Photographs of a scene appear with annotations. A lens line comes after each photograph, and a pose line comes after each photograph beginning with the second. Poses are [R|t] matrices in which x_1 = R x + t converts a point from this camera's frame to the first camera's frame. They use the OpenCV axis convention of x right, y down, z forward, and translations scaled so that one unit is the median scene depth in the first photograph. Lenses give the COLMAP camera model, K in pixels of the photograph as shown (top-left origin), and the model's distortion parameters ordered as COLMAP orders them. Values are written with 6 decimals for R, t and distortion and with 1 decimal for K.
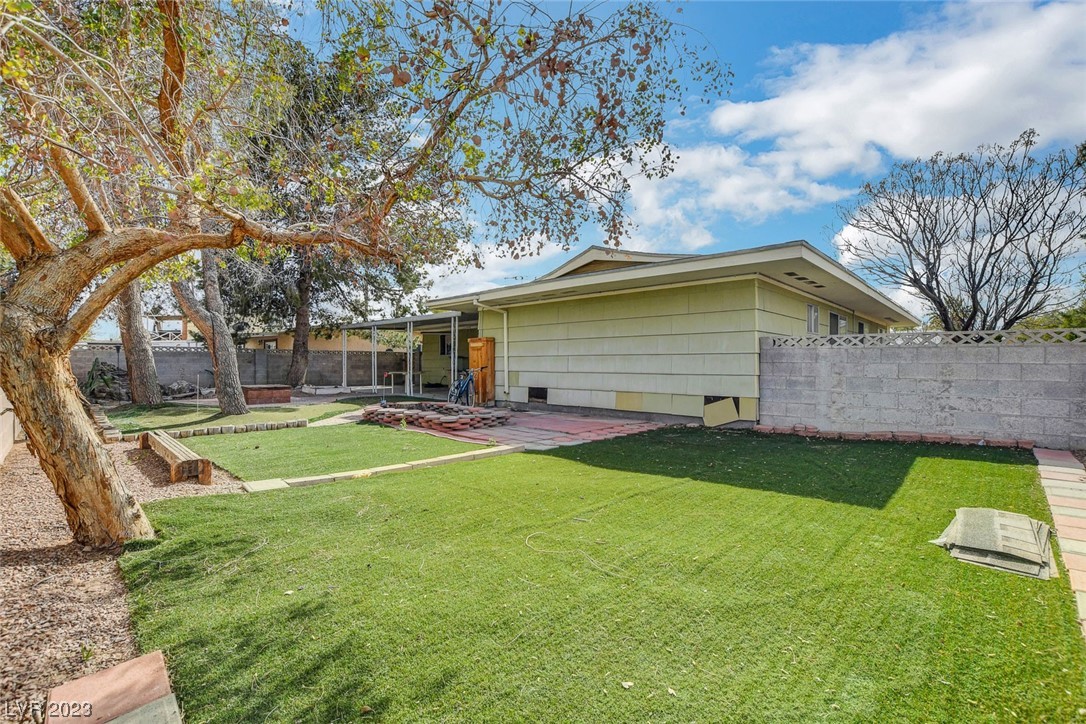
lens RADIAL K [[488.0, 0, 543.0], [0, 488.0, 362.0], [0, 0, 1]] dist [-0.031490, 0.000129]
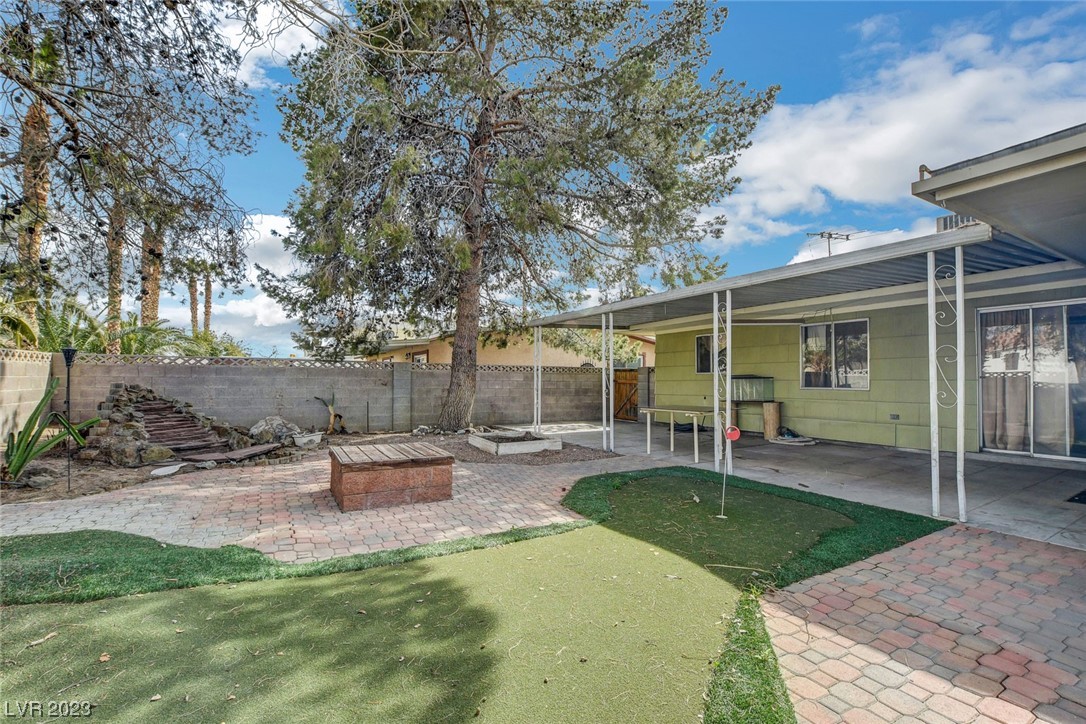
lens RADIAL K [[488.0, 0, 543.0], [0, 488.0, 362.0], [0, 0, 1]] dist [-0.031490, 0.000129]
pose [[0.961503, -0.004717, -0.274753, -0.238738], [-0.005613, 0.999307, -0.036802, -0.005916], [0.274737, 0.036928, 0.960810, 0.446397]]
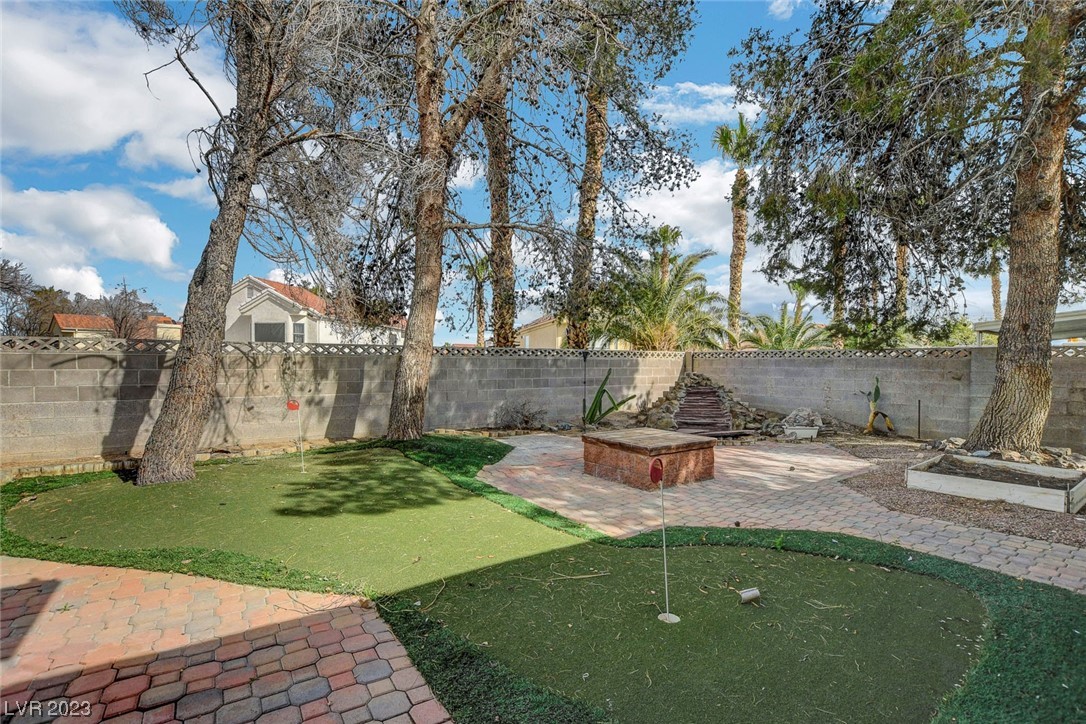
lens RADIAL K [[496.1, 0, 545.9], [0, 496.1, 376.1], [0, 0, 1]] dist [-0.028887, 0.000011]
pose [[-0.180440, 0.021120, -0.983359, -0.093854], [-0.007096, 0.999715, 0.022774, -0.008916], [0.983560, 0.011087, -0.180239, 0.672305]]
